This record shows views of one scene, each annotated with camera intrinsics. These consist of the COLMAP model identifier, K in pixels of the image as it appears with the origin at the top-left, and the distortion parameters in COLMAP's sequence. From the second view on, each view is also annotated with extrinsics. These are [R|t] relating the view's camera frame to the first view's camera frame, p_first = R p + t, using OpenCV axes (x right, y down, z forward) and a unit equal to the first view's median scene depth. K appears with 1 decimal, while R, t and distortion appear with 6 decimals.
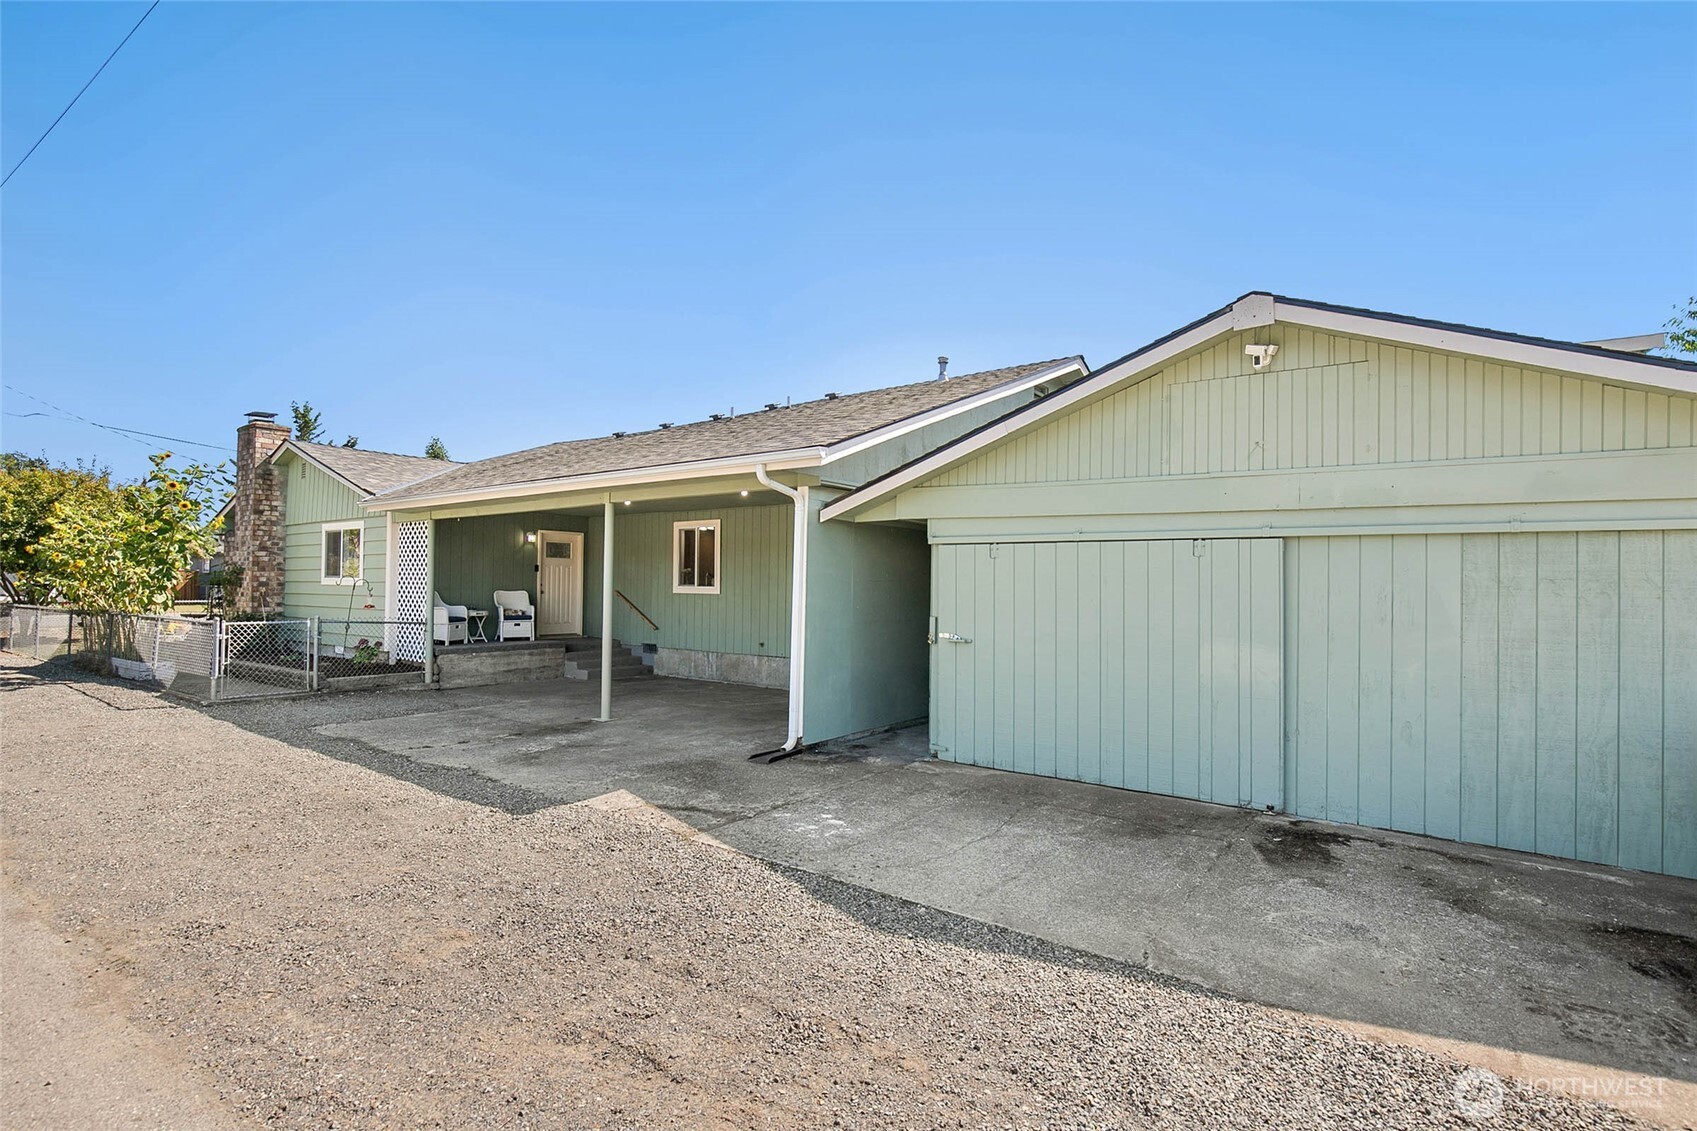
lens RADIAL K [[829.4, 0, 850.3], [0, 829.4, 571.6], [0, 0, 1]] dist [-0.001762, 0.000072]
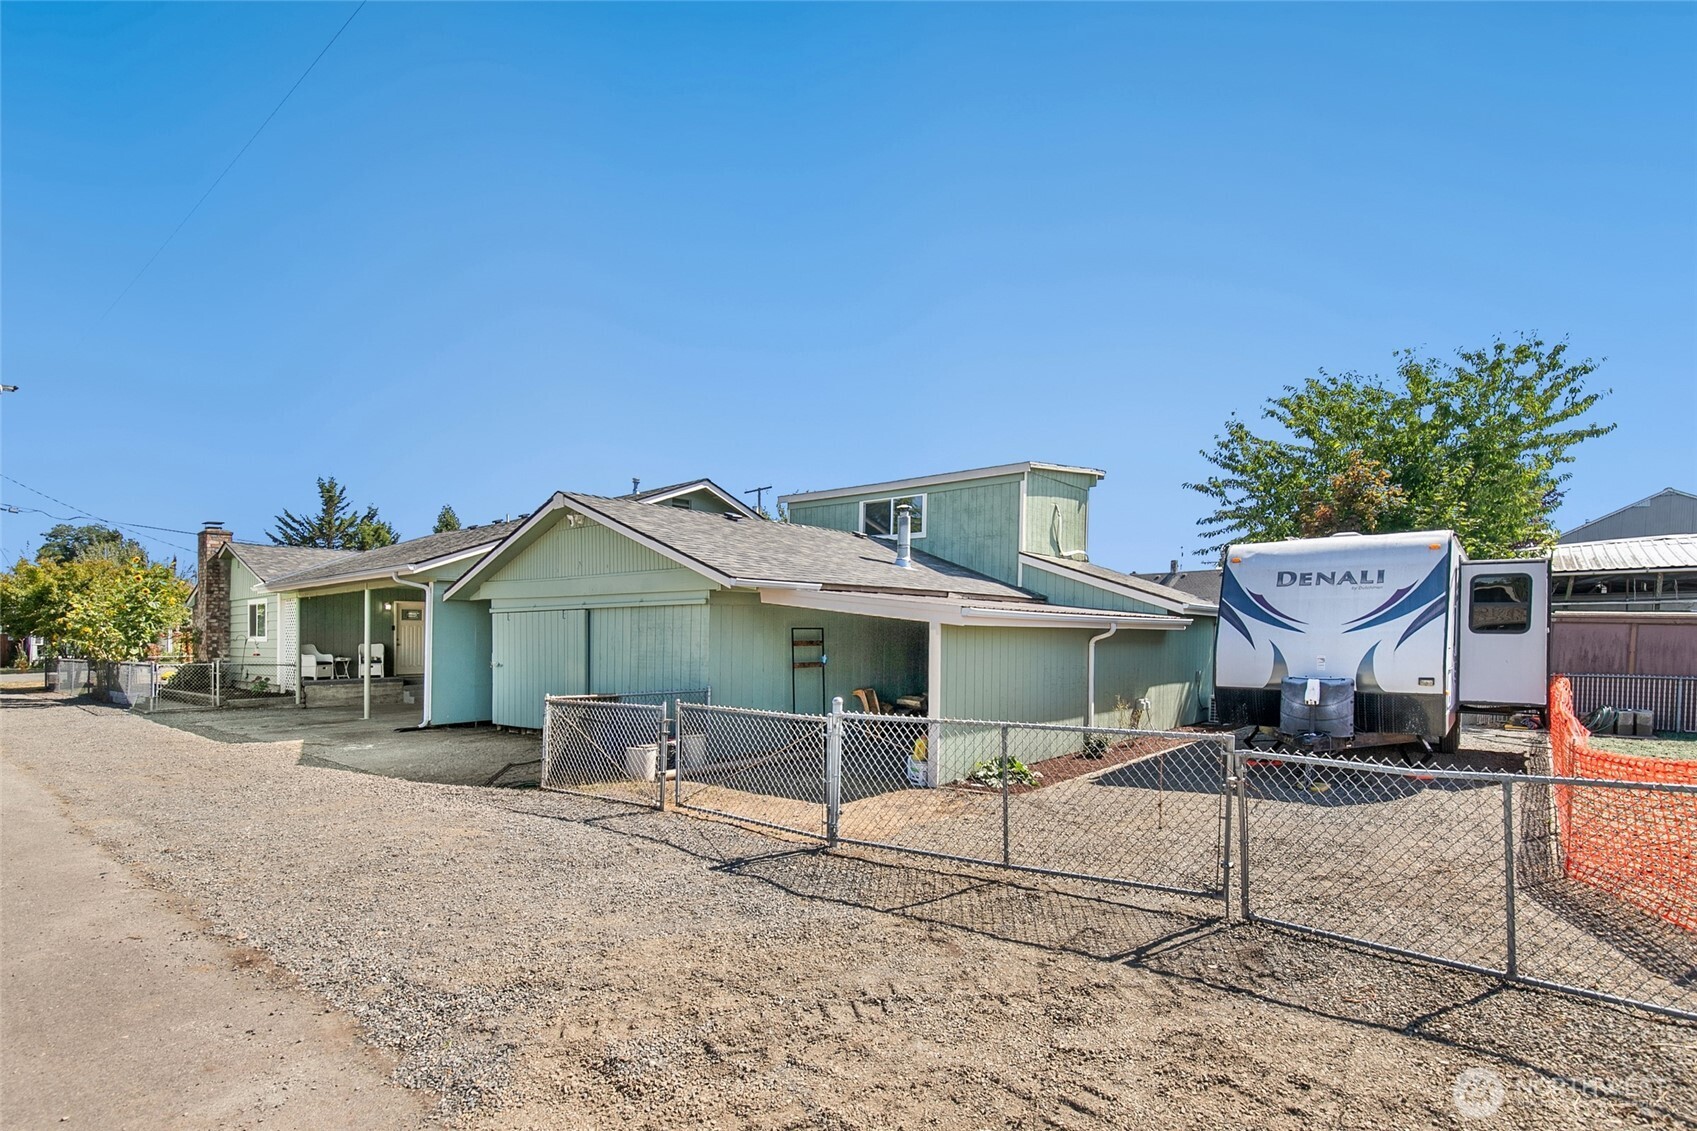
lens RADIAL K [[829.4, 0, 817.5], [0, 829.4, 638.1], [0, 0, 1]] dist [-0.001762, 0.000072]
pose [[0.996983, -0.015671, -0.076021, 0.528431], [0.017029, 0.999706, 0.017243, 0.001766], [0.075729, -0.018486, 0.996957, -0.424415]]
